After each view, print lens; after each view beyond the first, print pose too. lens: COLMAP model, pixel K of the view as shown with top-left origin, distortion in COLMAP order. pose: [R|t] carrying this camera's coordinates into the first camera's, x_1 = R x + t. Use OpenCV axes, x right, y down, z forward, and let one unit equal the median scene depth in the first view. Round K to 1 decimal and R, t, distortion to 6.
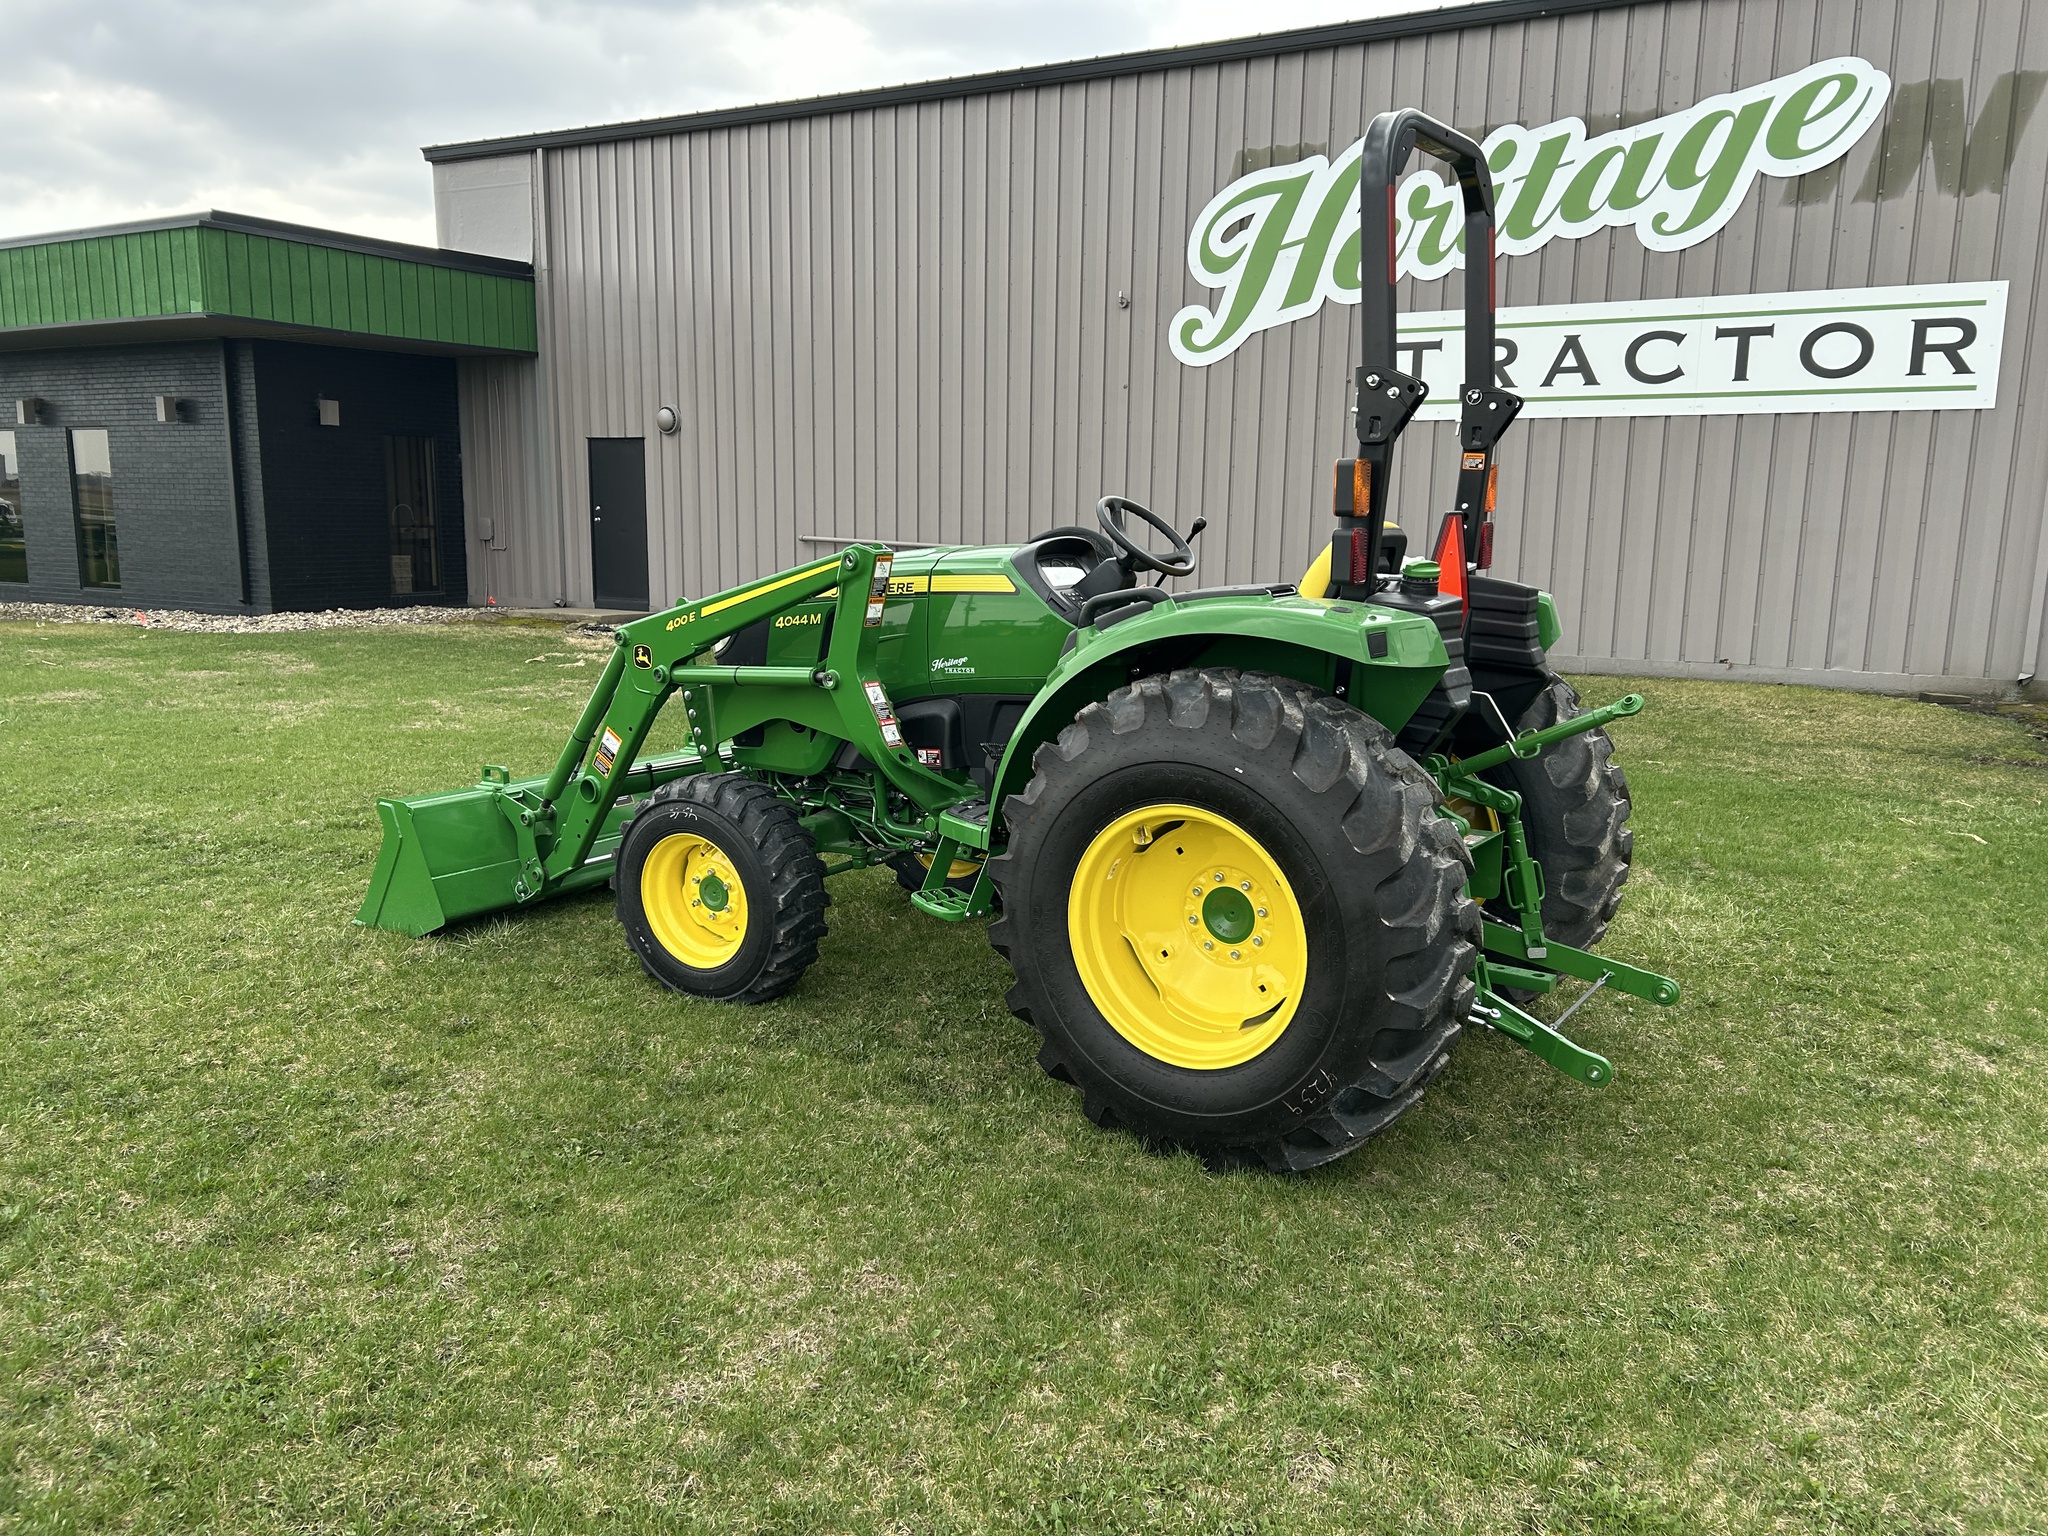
lens RADIAL K [[1554.0, 0, 1024.0], [0, 1554.0, 768.0], [0, 0, 1]] dist [0.049252, -0.037967]
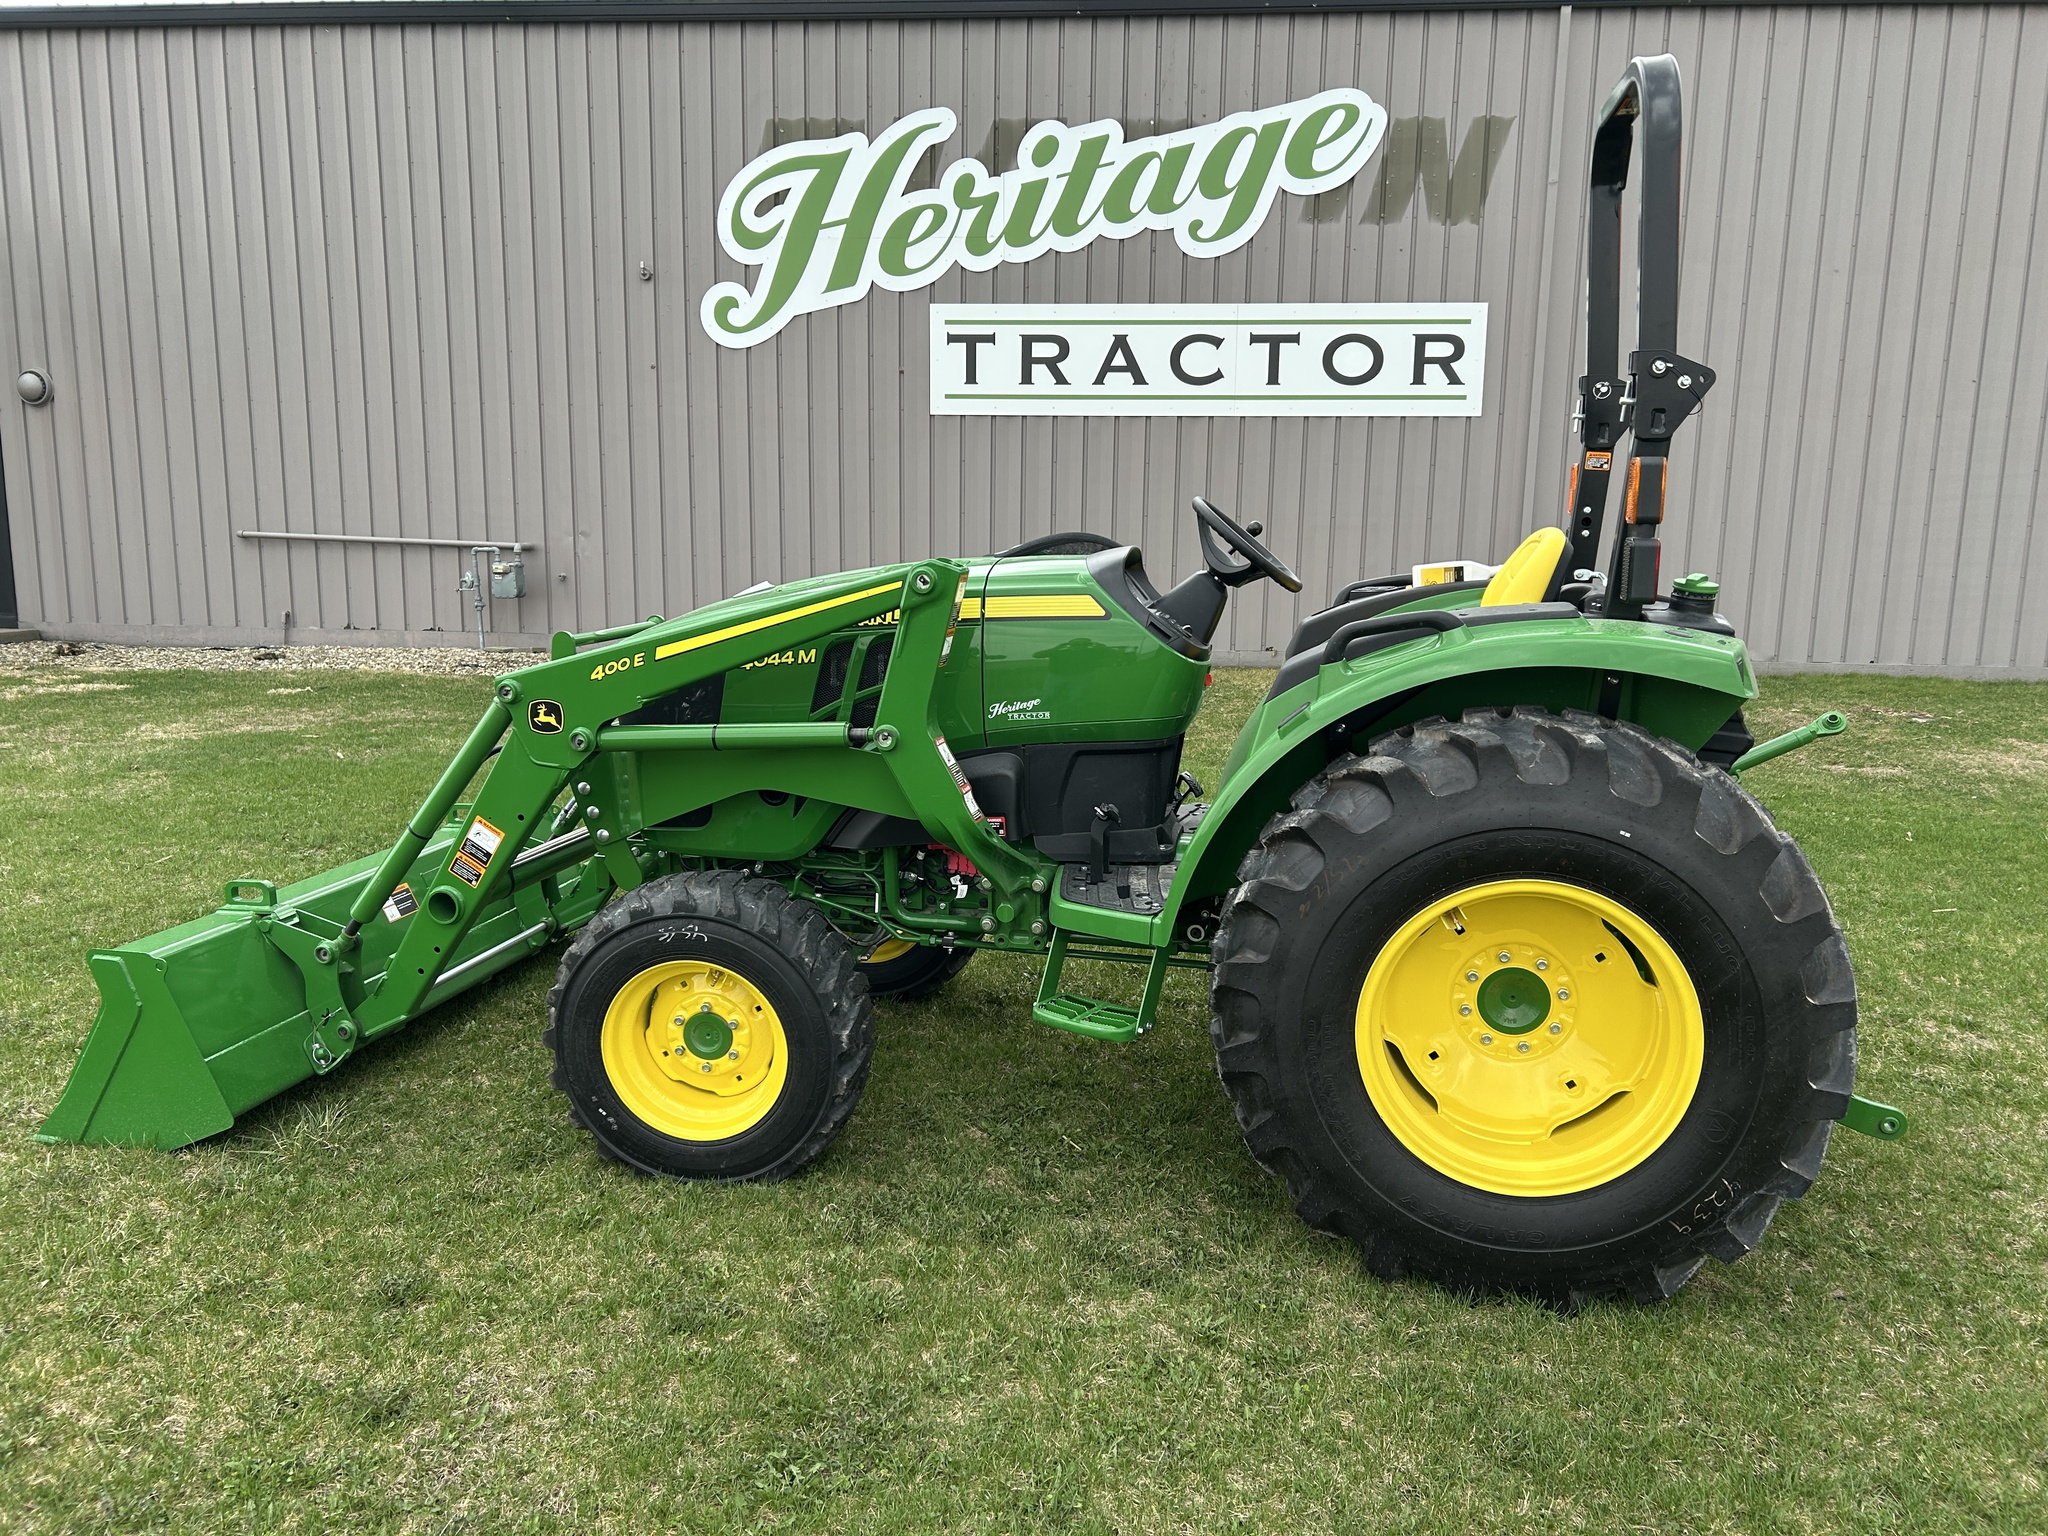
lens RADIAL K [[1542.4, 0, 1034.4], [0, 1542.4, 767.2], [0, 0, 1]] dist [0.097508, -0.216338]
pose [[0.917491, -0.066425, 0.392170, -0.126669], [0.064153, 0.997761, 0.018911, -0.018671], [-0.392549, 0.007808, 0.919698, 0.099838]]
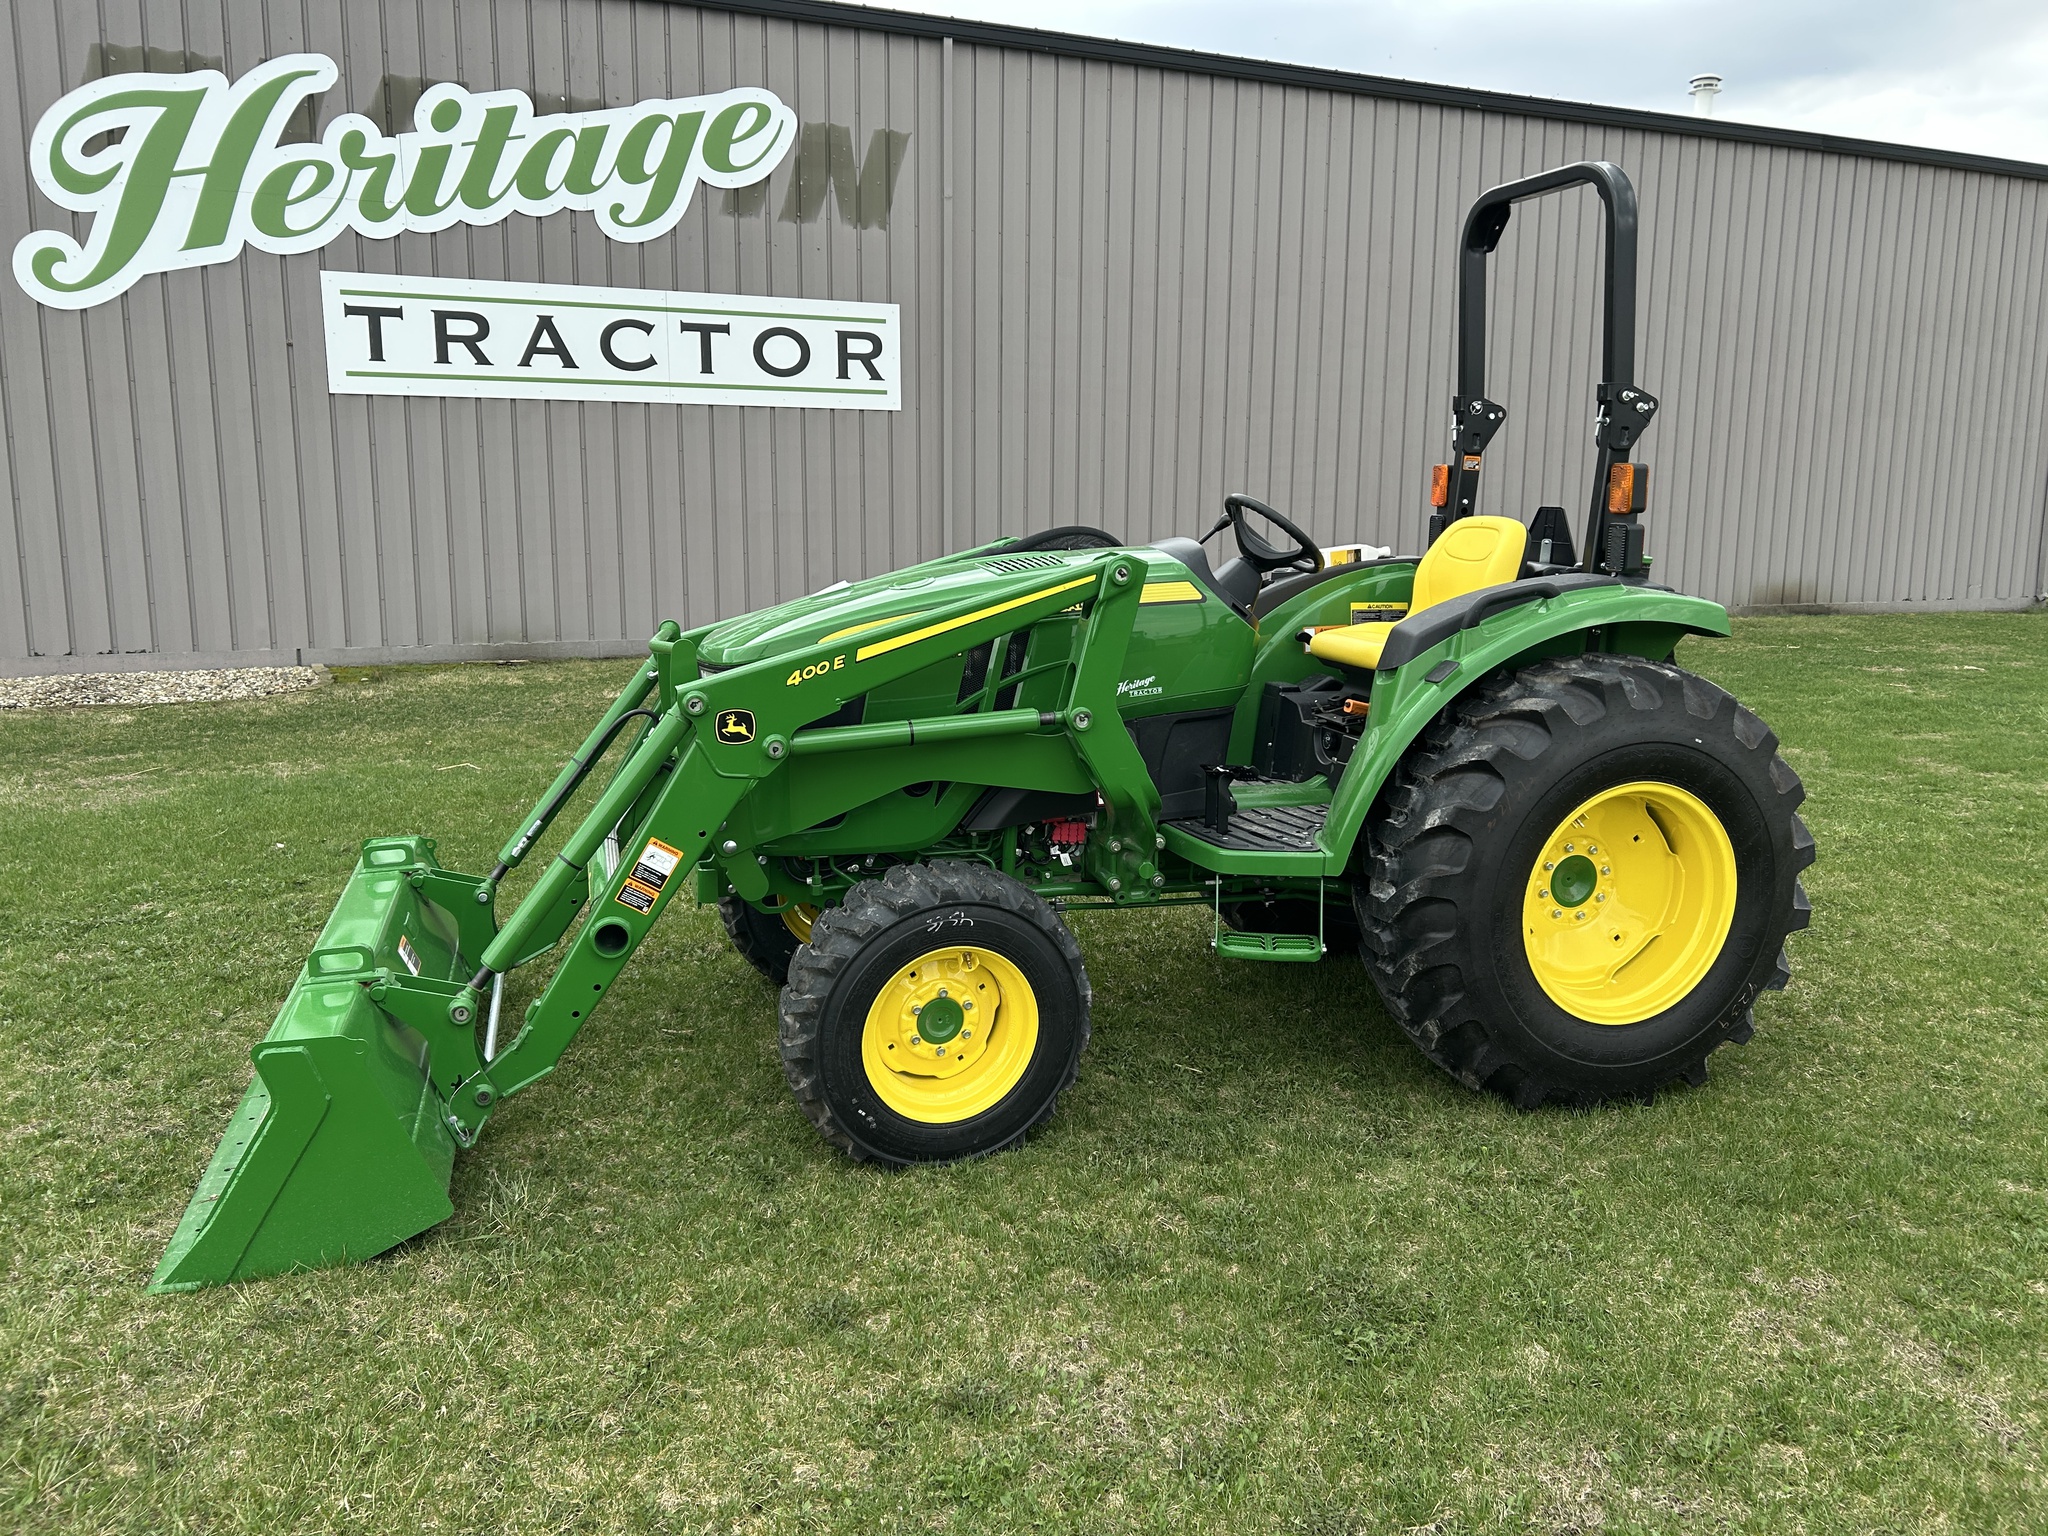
lens RADIAL K [[1558.9, 0, 1029.7], [0, 1558.9, 736.3], [0, 0, 1]] dist [0.062247, -0.061615]
pose [[0.615994, -0.129479, 0.777037, -0.280711], [0.134089, 0.989239, 0.058539, -0.035783], [-0.776254, 0.068132, 0.626727, 0.180485]]
